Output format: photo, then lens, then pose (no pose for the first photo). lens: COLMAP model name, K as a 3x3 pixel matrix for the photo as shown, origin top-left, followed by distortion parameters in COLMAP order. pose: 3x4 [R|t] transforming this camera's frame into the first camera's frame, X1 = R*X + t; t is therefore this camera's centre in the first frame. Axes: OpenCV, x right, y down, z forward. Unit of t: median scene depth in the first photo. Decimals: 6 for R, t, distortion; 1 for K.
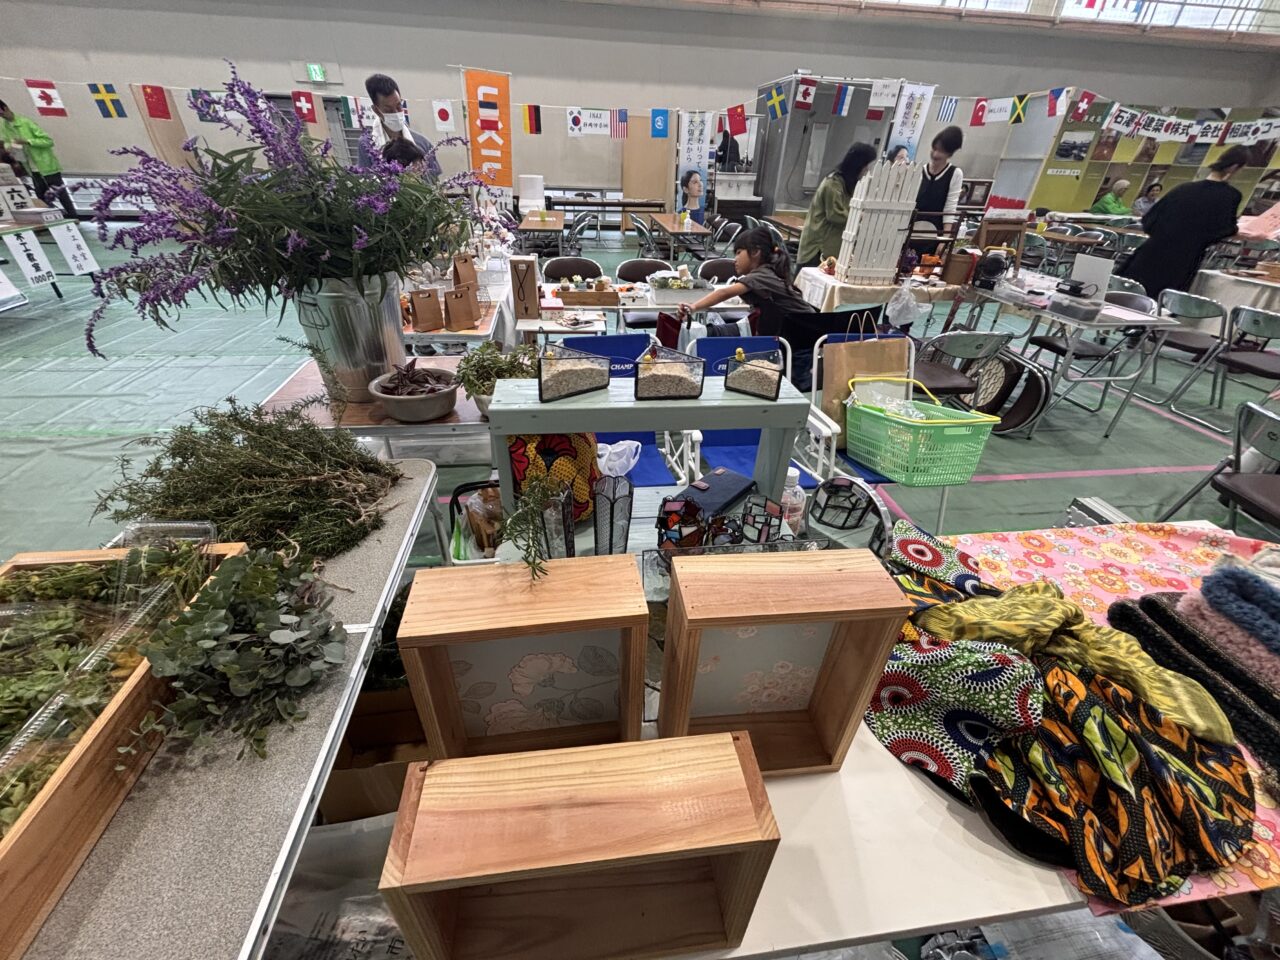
lens RADIAL K [[517.4, 0, 638.0], [0, 517.4, 478.5], [0, 0, 1]] dist [0.006224, -0.001190]
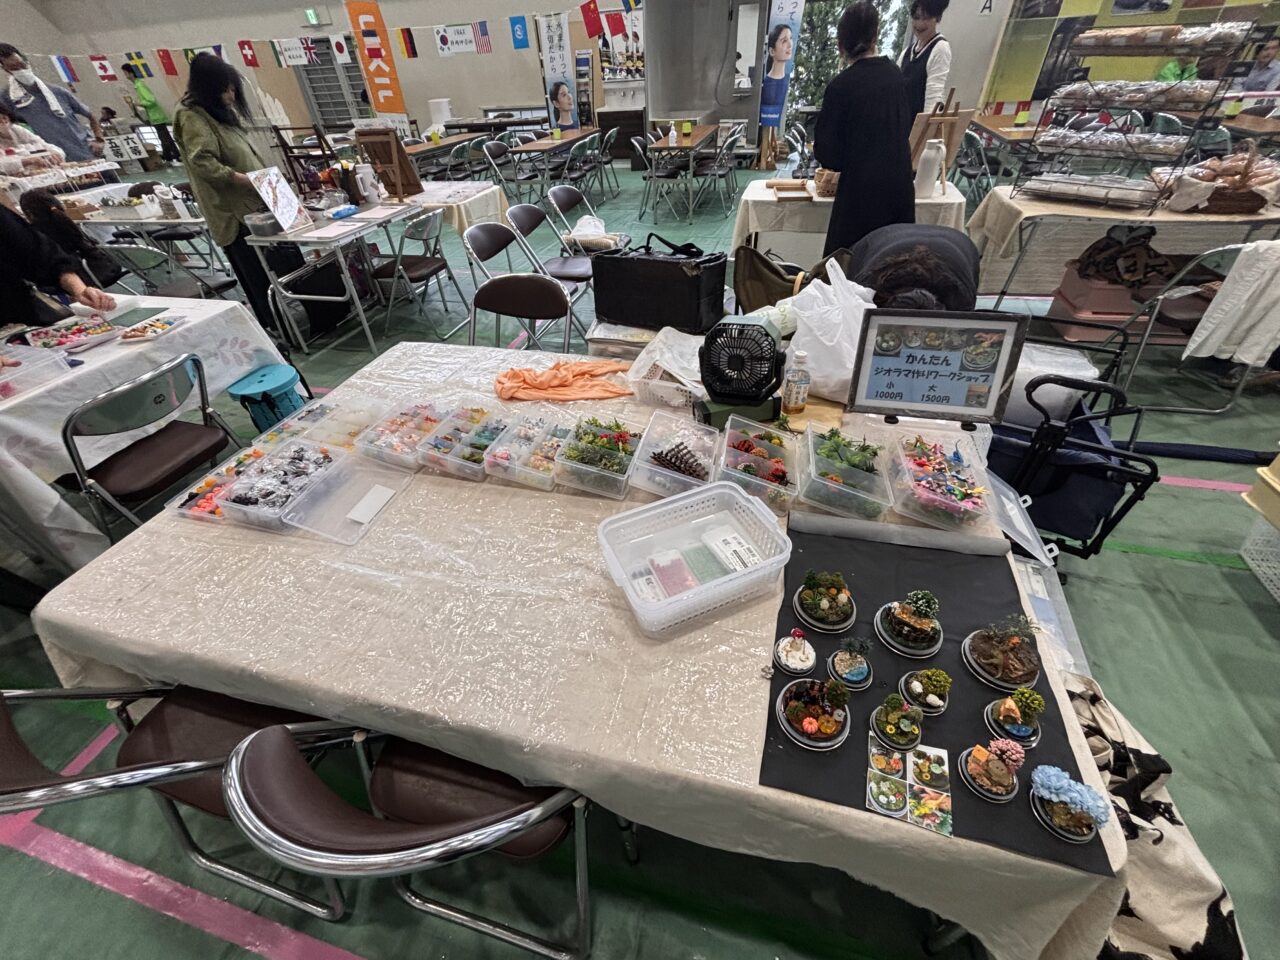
lens RADIAL K [[517.4, 0, 638.2], [0, 517.4, 481.9], [0, 0, 1]] dist [0.006224, -0.001190]
pose [[0.919105, 0.183379, -0.348737, 0.733458], [-0.138865, 0.979062, 0.148845, -0.033450], [0.368730, -0.088377, 0.925326, 0.102885]]
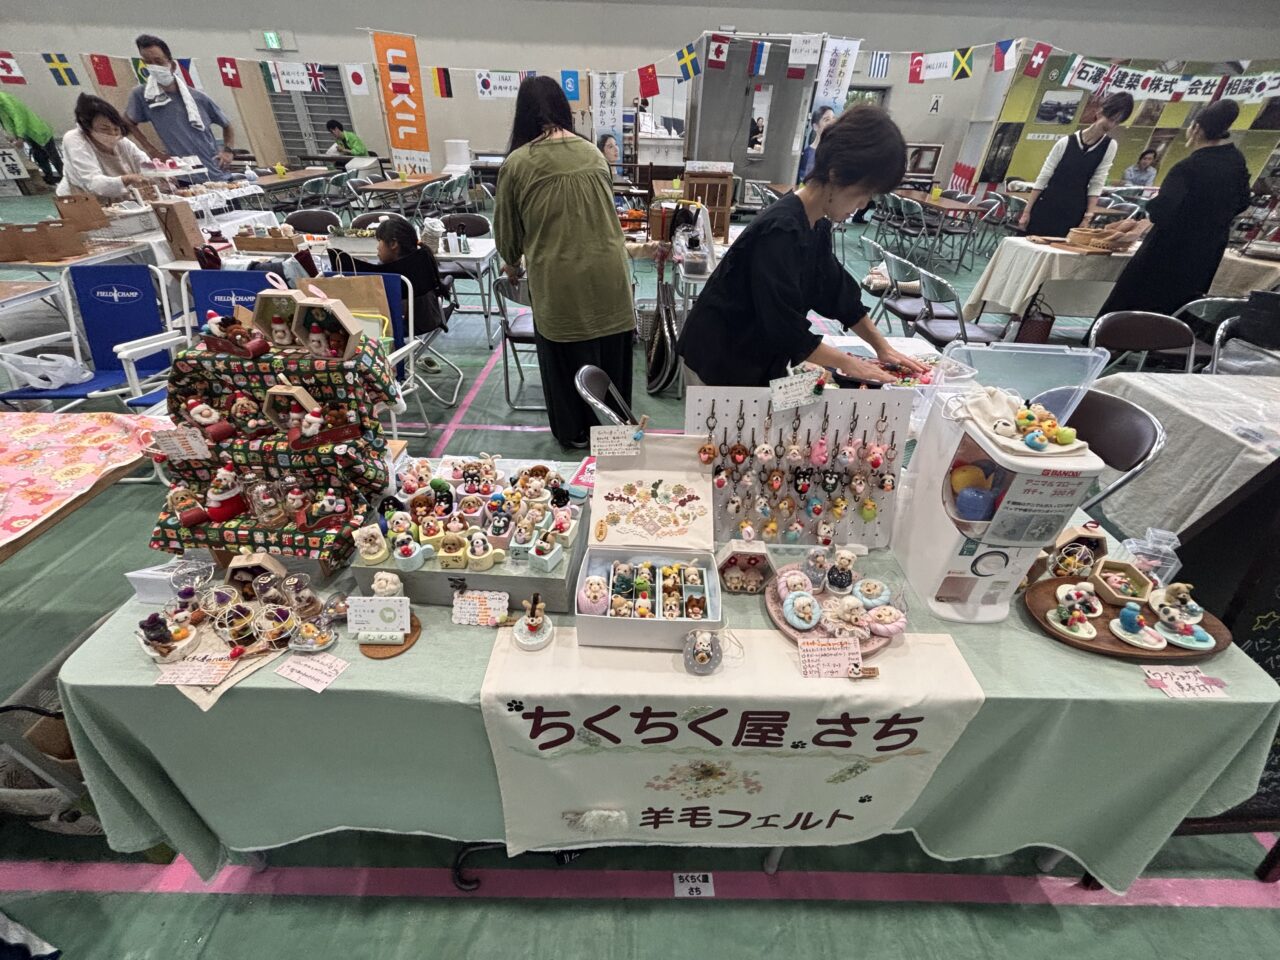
lens RADIAL K [[517.4, 0, 637.8], [0, 517.4, 481.7], [0, 0, 1]] dist [0.006224, -0.001190]
pose [[0.991584, 0.070214, -0.108772, 0.327033], [-0.065609, 0.996814, 0.045356, 0.017086], [0.111610, -0.037838, 0.993031, 0.000415]]
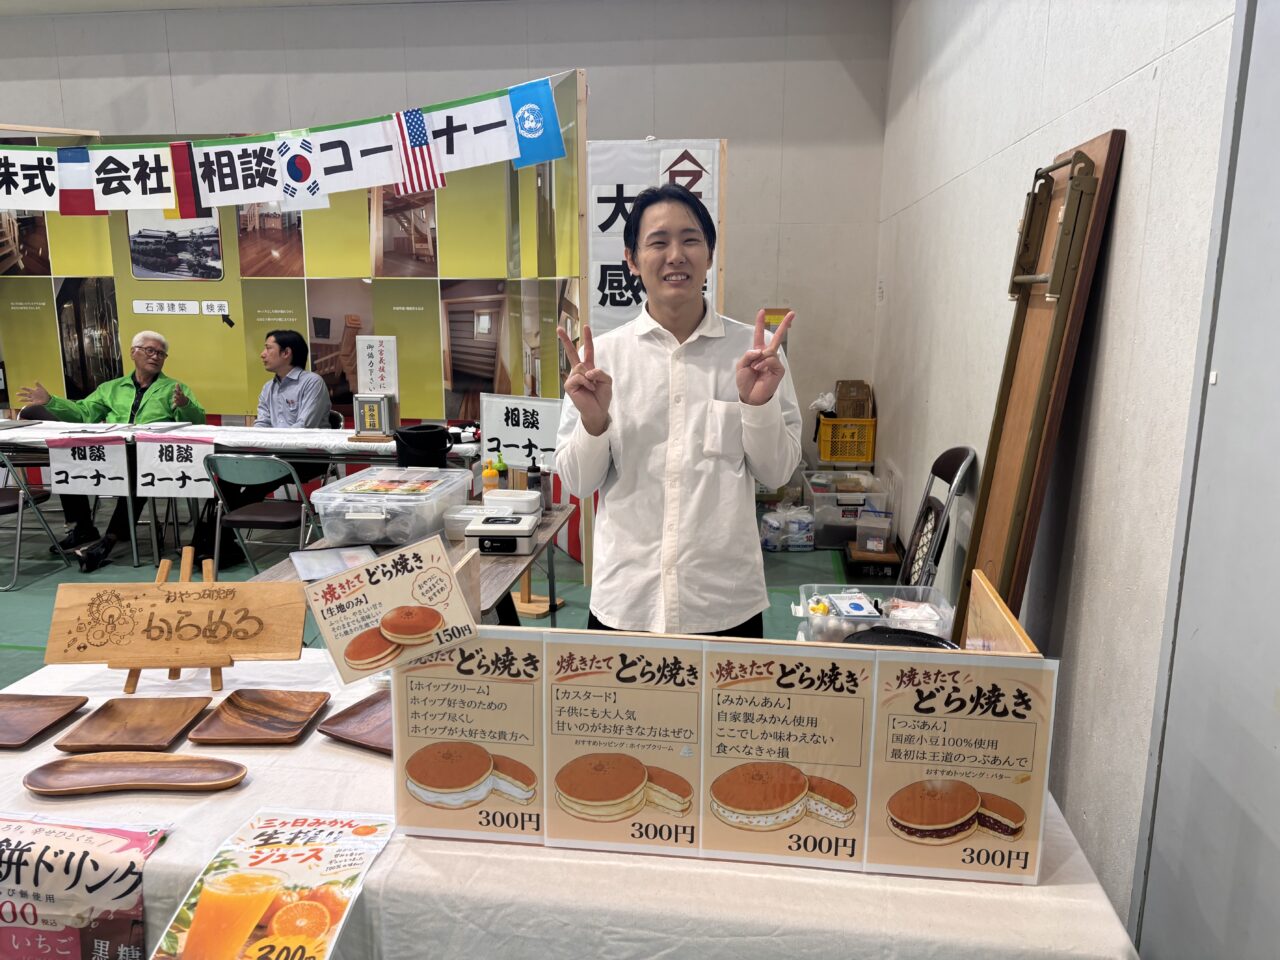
lens RADIAL K [[961.8, 0, 640.1], [0, 961.8, 479.2], [0, 0, 1]] dist [0.004104, 0.000476]
pose [[0.965704, 0.019980, -0.258877, 1.641930], [-0.113560, 0.929119, -0.351912, -0.378129], [0.233496, 0.369241, 0.899522, 0.693796]]
